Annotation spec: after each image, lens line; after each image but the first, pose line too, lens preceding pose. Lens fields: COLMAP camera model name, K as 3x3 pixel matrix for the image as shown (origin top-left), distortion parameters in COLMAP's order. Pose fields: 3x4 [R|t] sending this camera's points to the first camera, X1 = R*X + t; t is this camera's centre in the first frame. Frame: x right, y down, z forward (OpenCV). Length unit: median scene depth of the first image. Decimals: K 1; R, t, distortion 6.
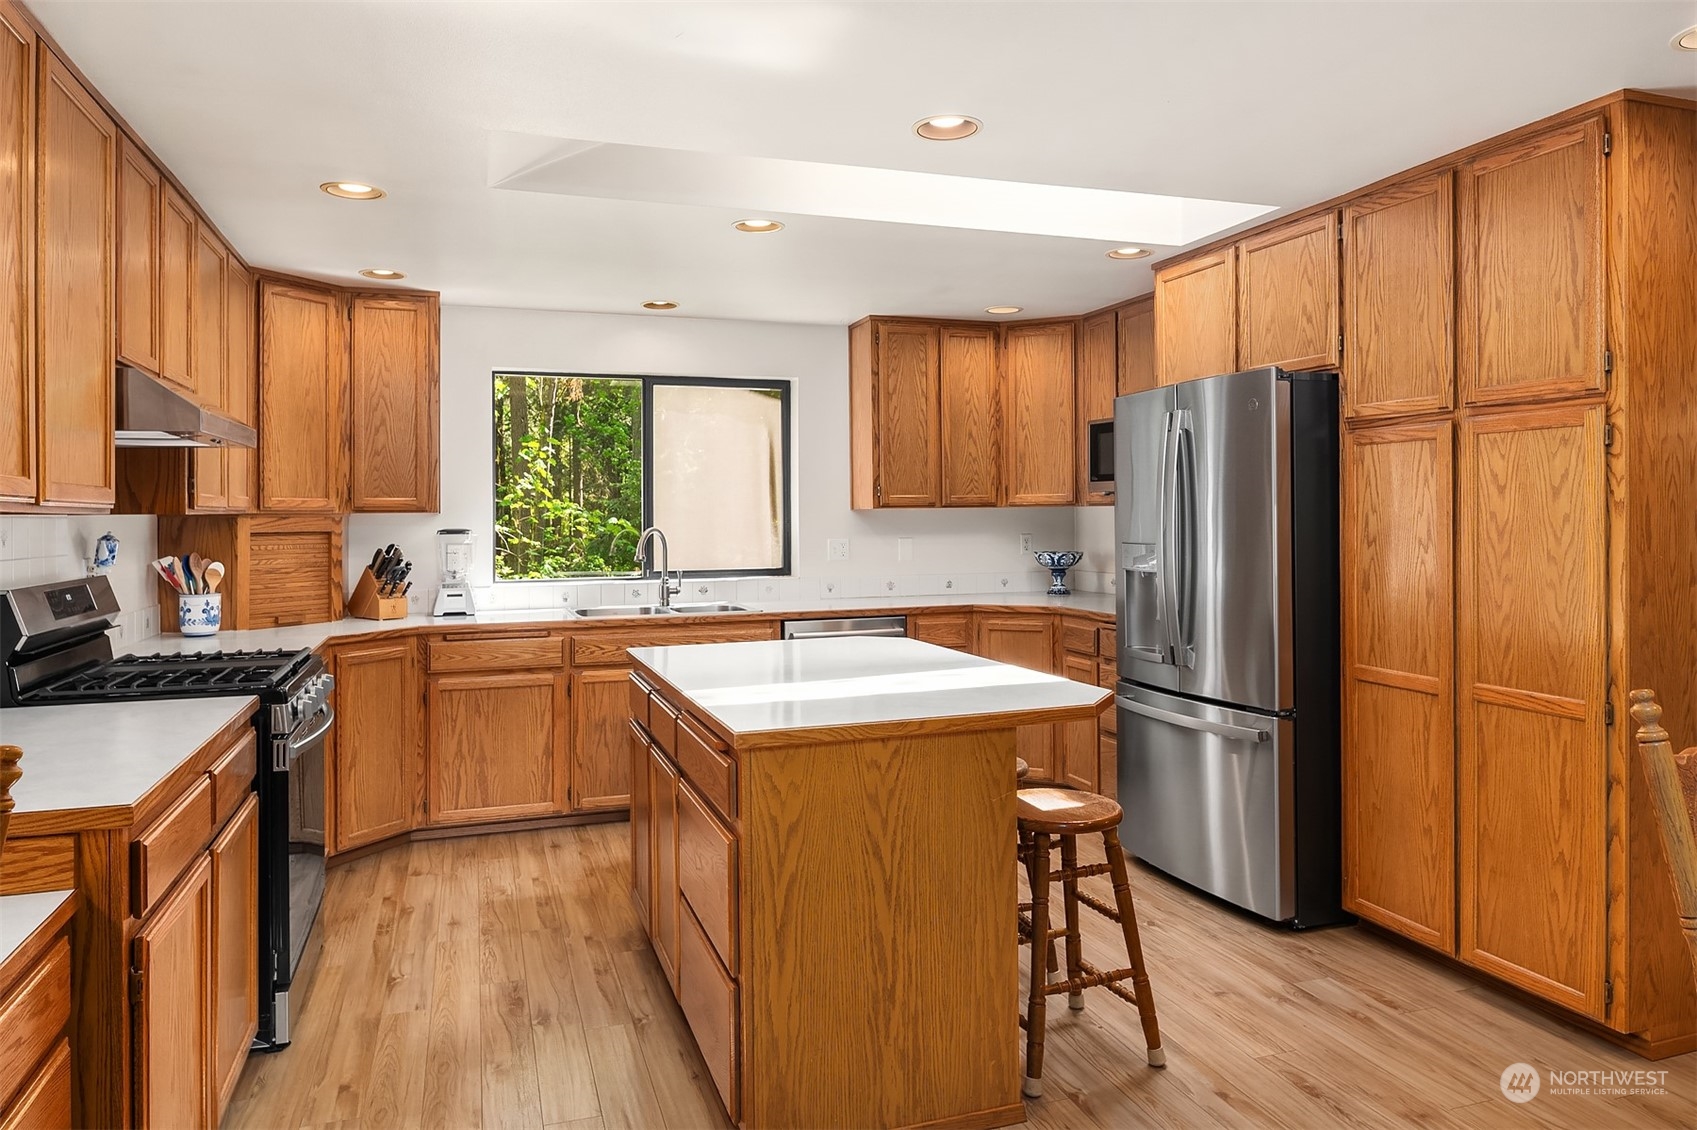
lens RADIAL K [[1078.4, 0, 846.4], [0, 1078.4, 511.9], [0, 0, 1]] dist [-0.002875, -0.000646]
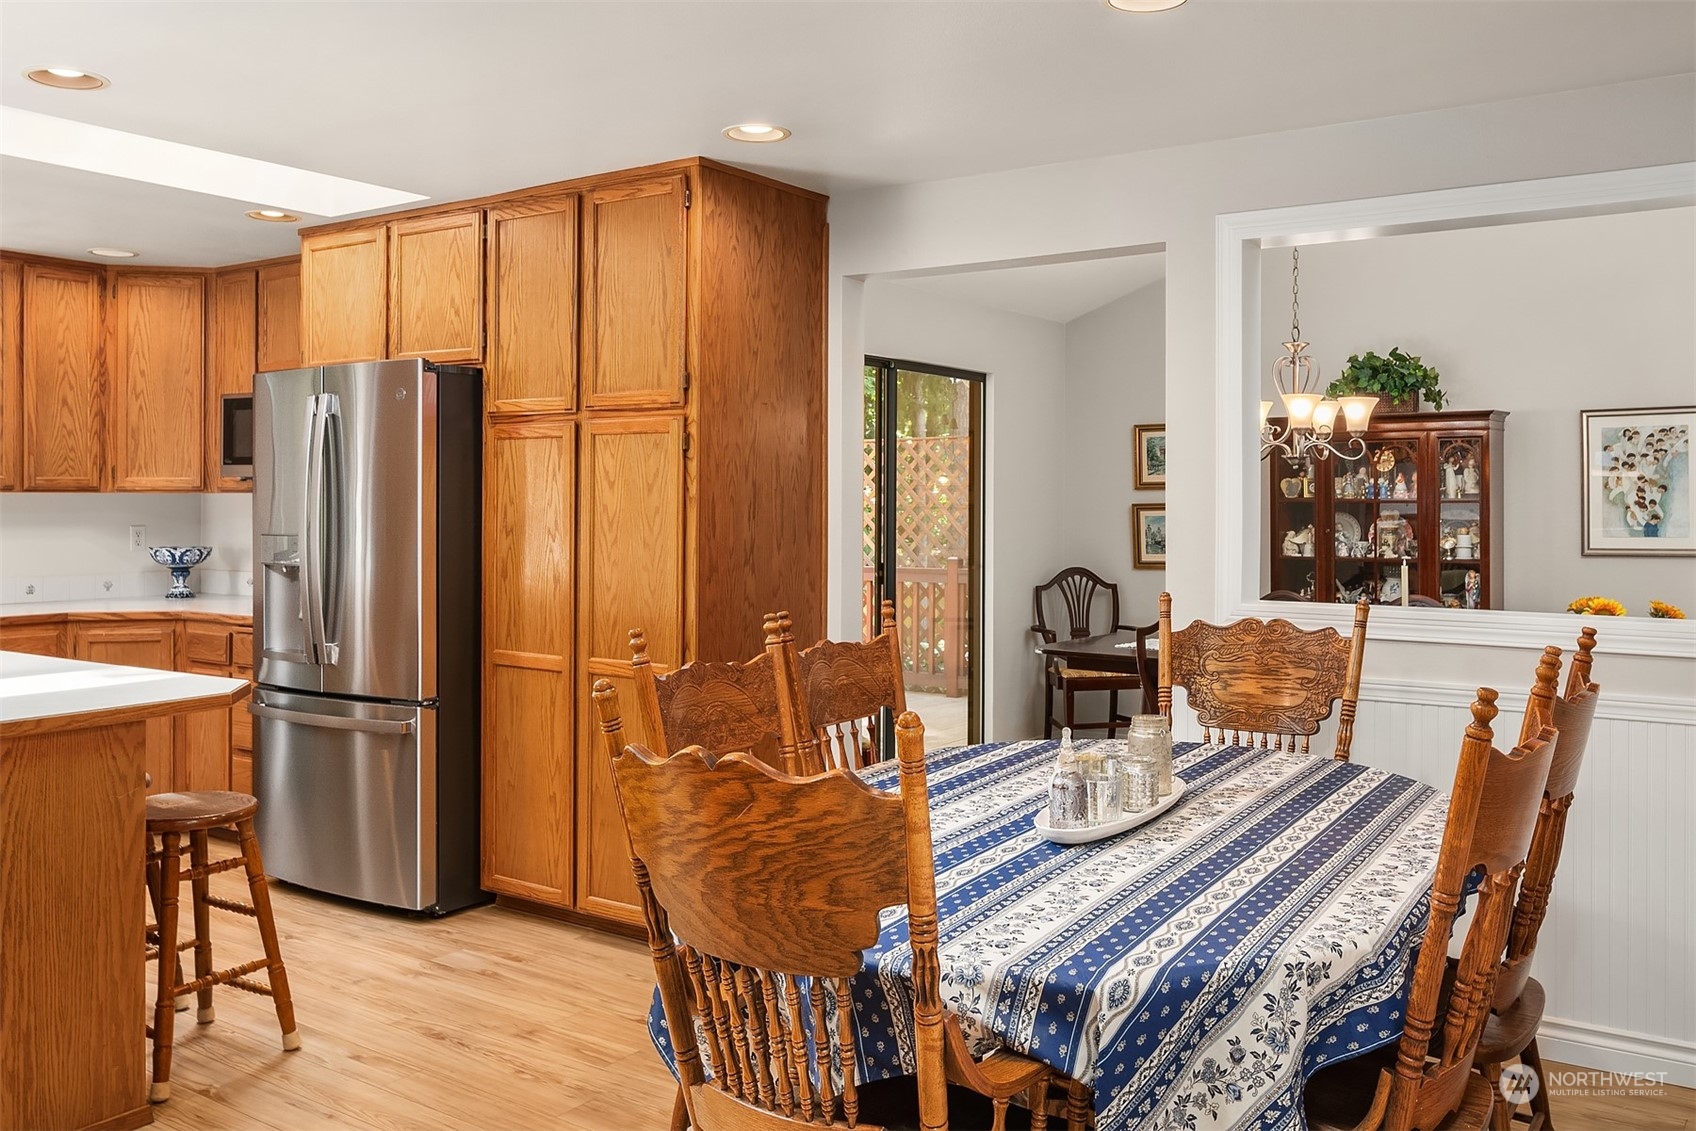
lens RADIAL K [[1440.6, 0, 845.9], [0, 1440.6, 507.5], [0, 0, 1]] dist [-0.004408, 0.000513]
pose [[0.804152, 0.008294, 0.594365, -0.090853], [-0.011607, 0.999931, 0.001752, -0.002401], [-0.594310, -0.008308, 0.804193, -0.353461]]
